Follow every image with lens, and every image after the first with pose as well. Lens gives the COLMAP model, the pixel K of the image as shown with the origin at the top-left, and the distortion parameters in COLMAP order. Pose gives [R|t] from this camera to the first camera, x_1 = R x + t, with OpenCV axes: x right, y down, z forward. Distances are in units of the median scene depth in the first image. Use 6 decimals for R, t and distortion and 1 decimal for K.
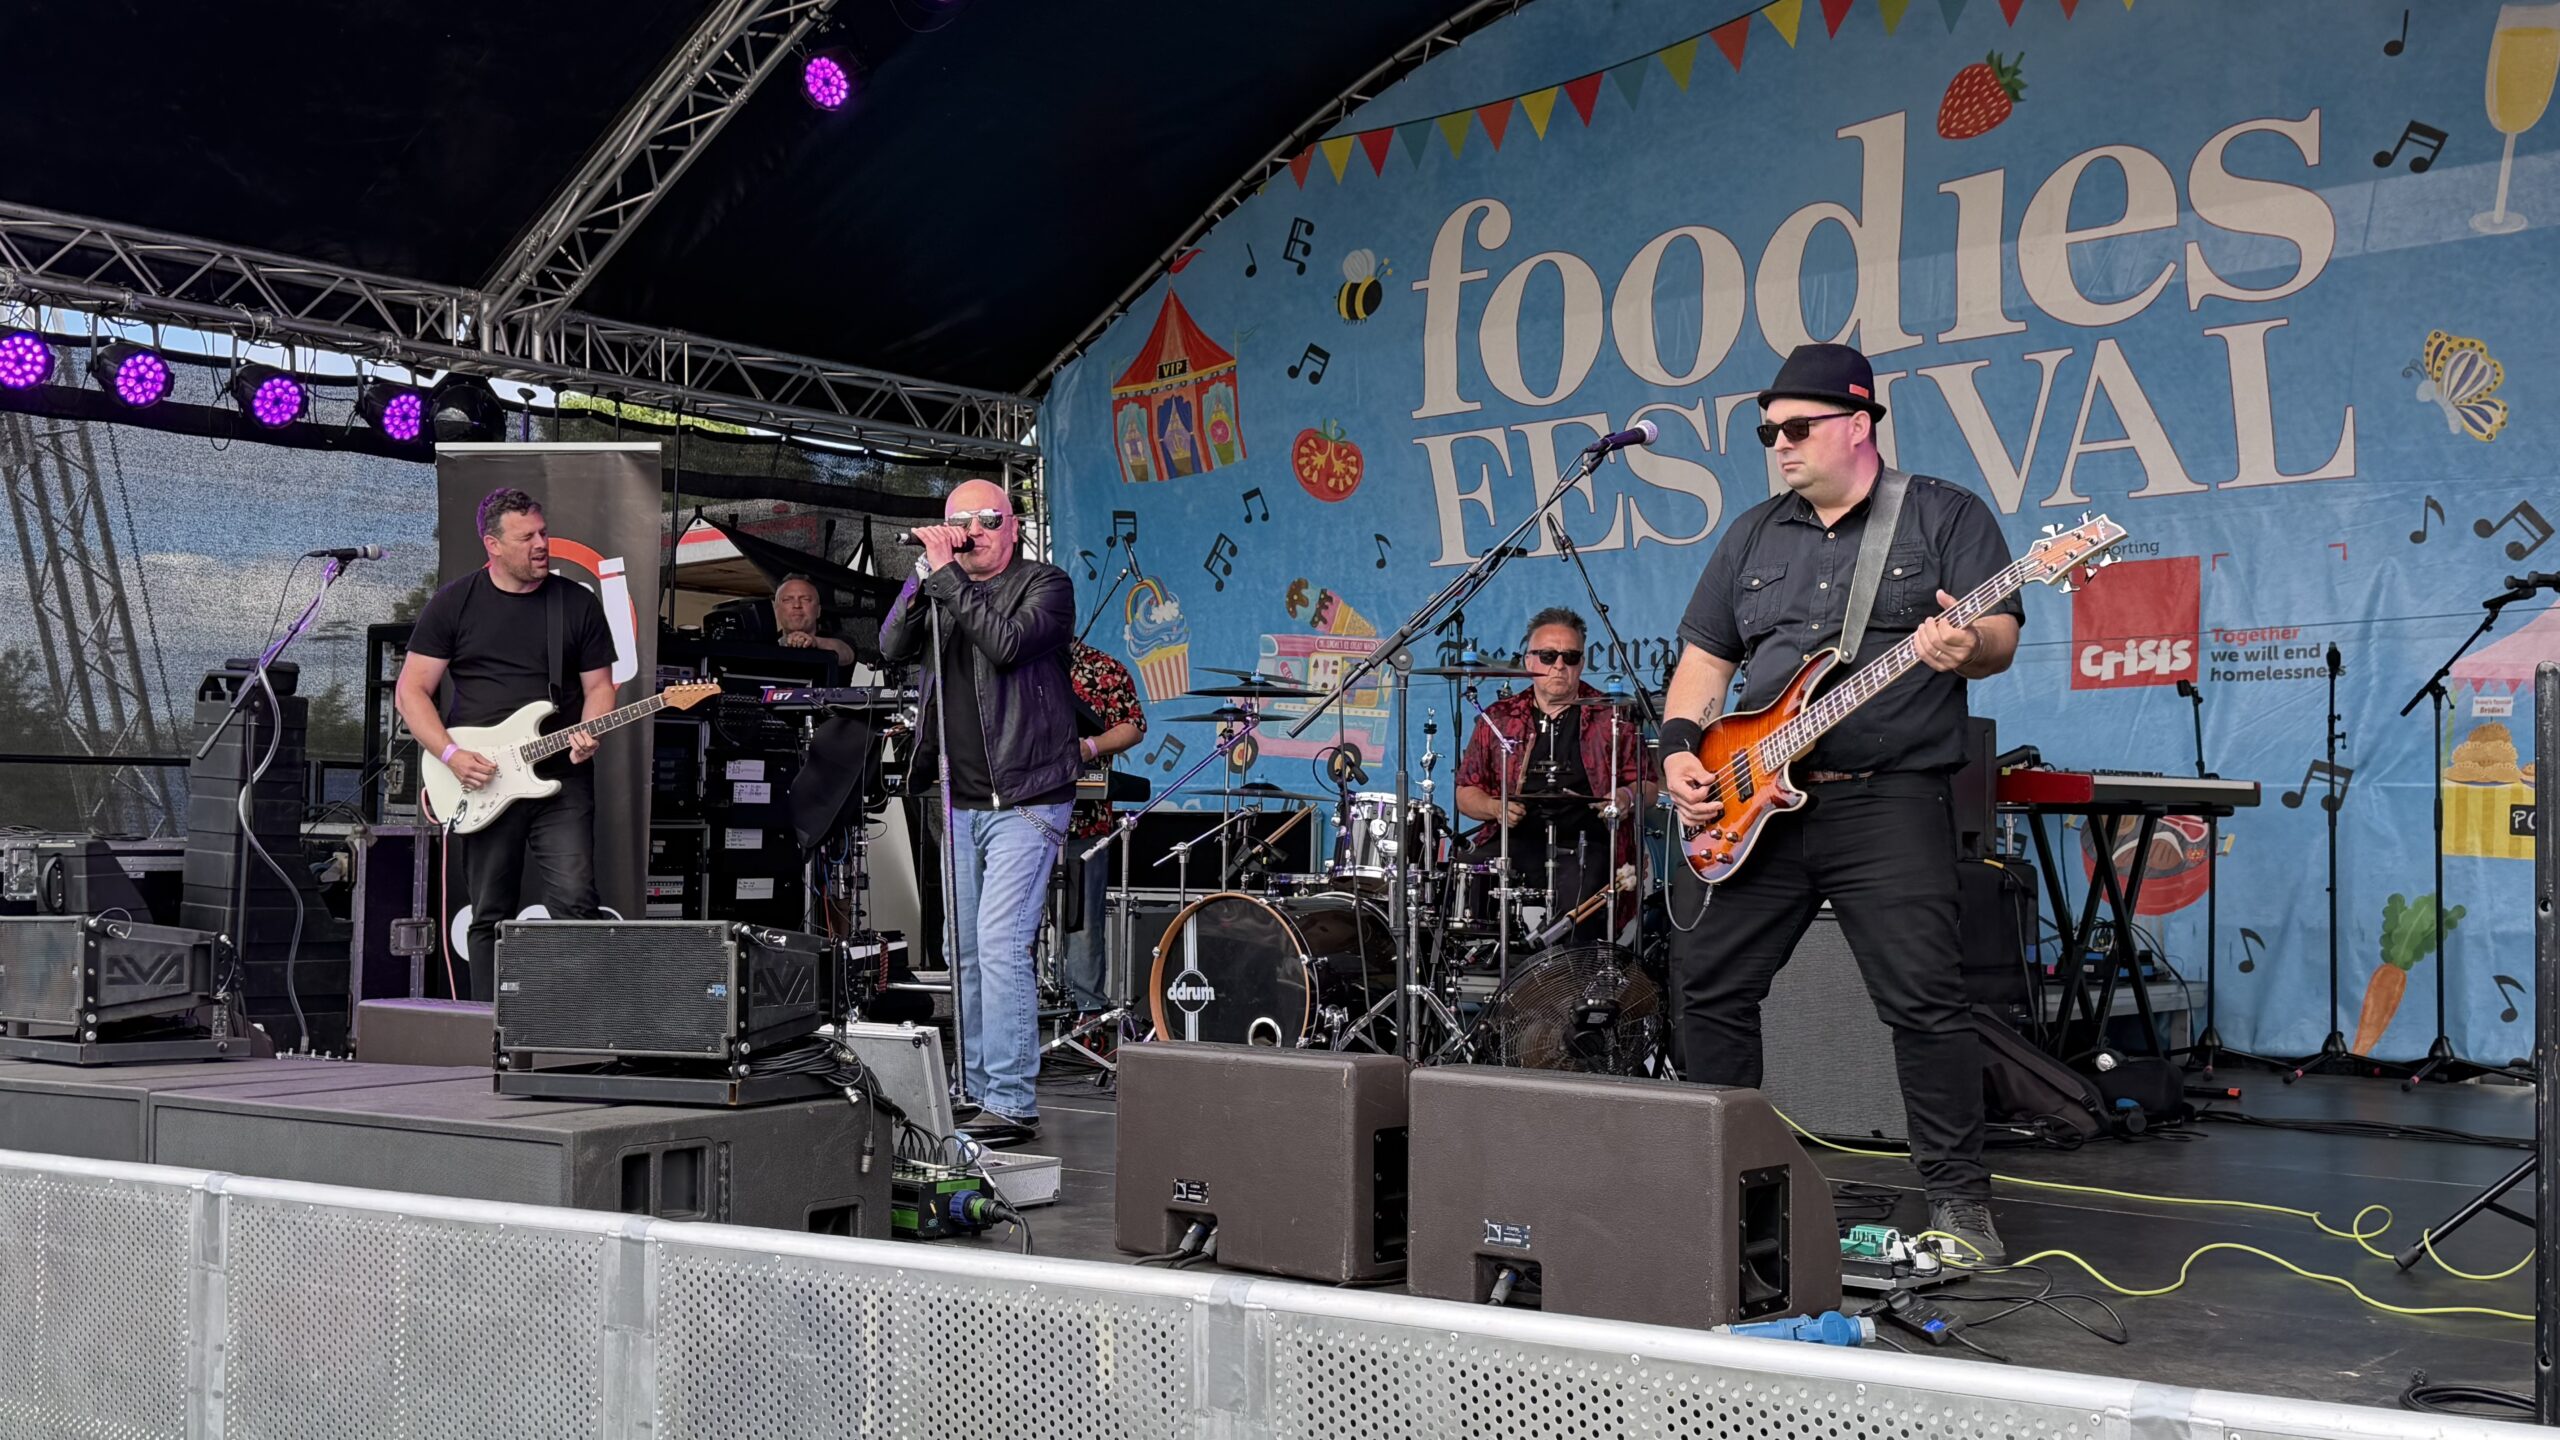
lens RADIAL K [[2667.4, 0, 1280.0], [0, 2667.4, 720.0], [0, 0, 1]] dist [0.129705, -0.155945]
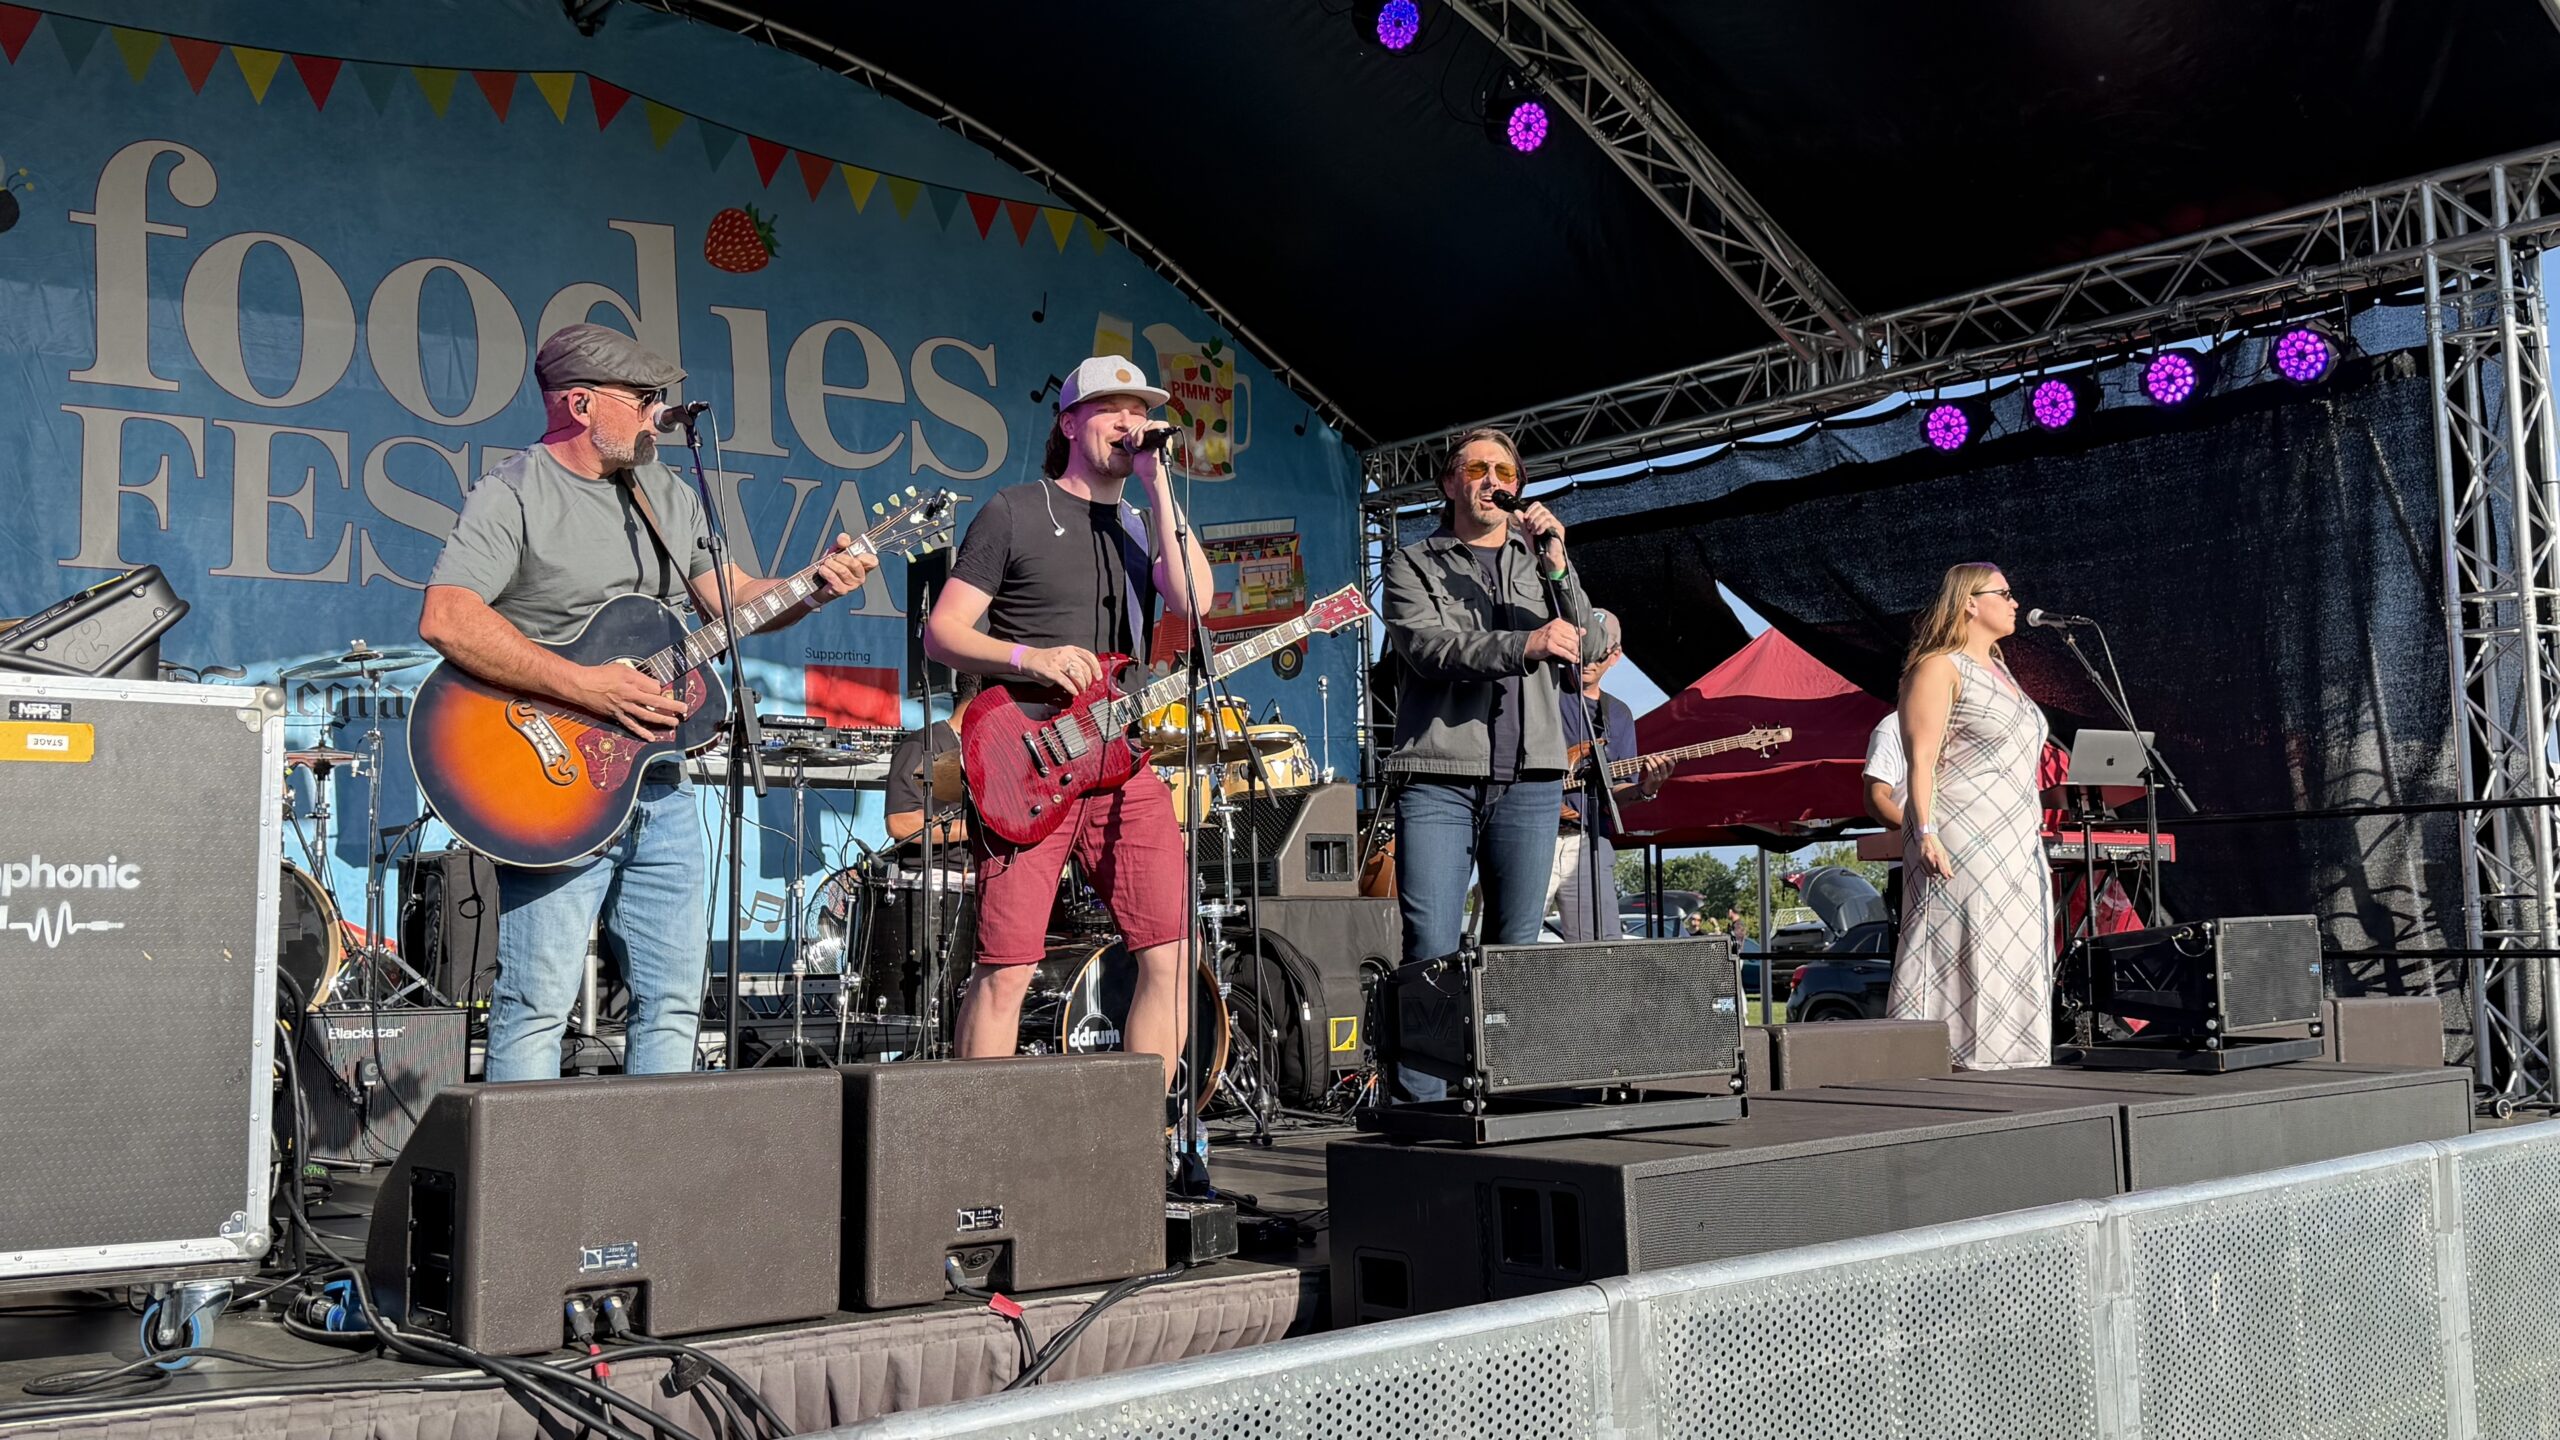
lens RADIAL K [[2429.5, 0, 1257.5], [0, 2429.5, 672.2], [0, 0, 1]] dist [0.181736, -0.342906]
pose [[0.226492, 0.099120, 0.968956, -0.861222], [-0.028170, 0.995059, -0.095206, 0.051468], [-0.973606, -0.005732, 0.228165, 0.720262]]
